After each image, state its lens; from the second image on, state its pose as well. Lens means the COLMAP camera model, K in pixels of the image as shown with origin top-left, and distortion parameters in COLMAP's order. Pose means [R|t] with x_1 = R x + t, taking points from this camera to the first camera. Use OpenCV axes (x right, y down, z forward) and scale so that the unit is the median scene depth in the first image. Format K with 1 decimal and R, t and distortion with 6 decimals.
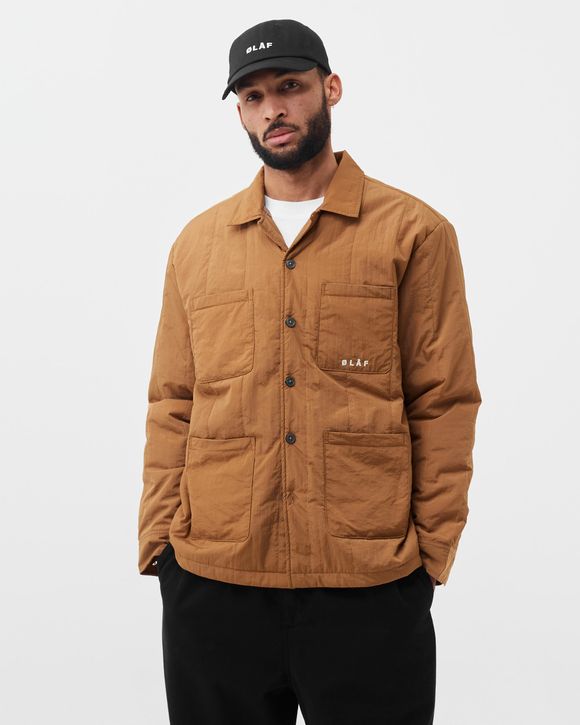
lens RADIAL K [[1404.9, 0, 290.0], [0, 1404.9, 362.5], [0, 0, 1]] dist [-0.249884, -0.083921]
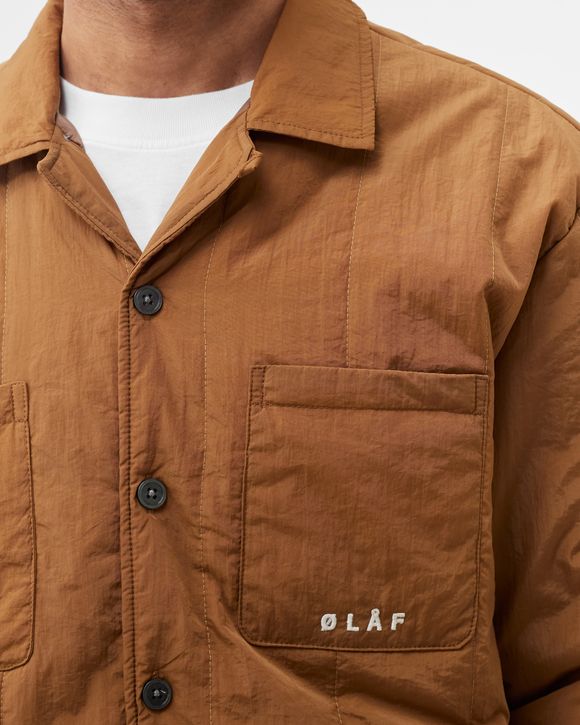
lens RADIAL K [[2045.1, 0, 290.0], [0, 2045.1, 362.5], [0, 0, 1]] dist [-0.469821, 0.258014]
pose [[0.994345, -0.014119, 0.105251, -0.015936], [0.012654, 0.999814, 0.014574, -0.063388], [-0.105437, -0.013159, 0.994339, 0.557614]]
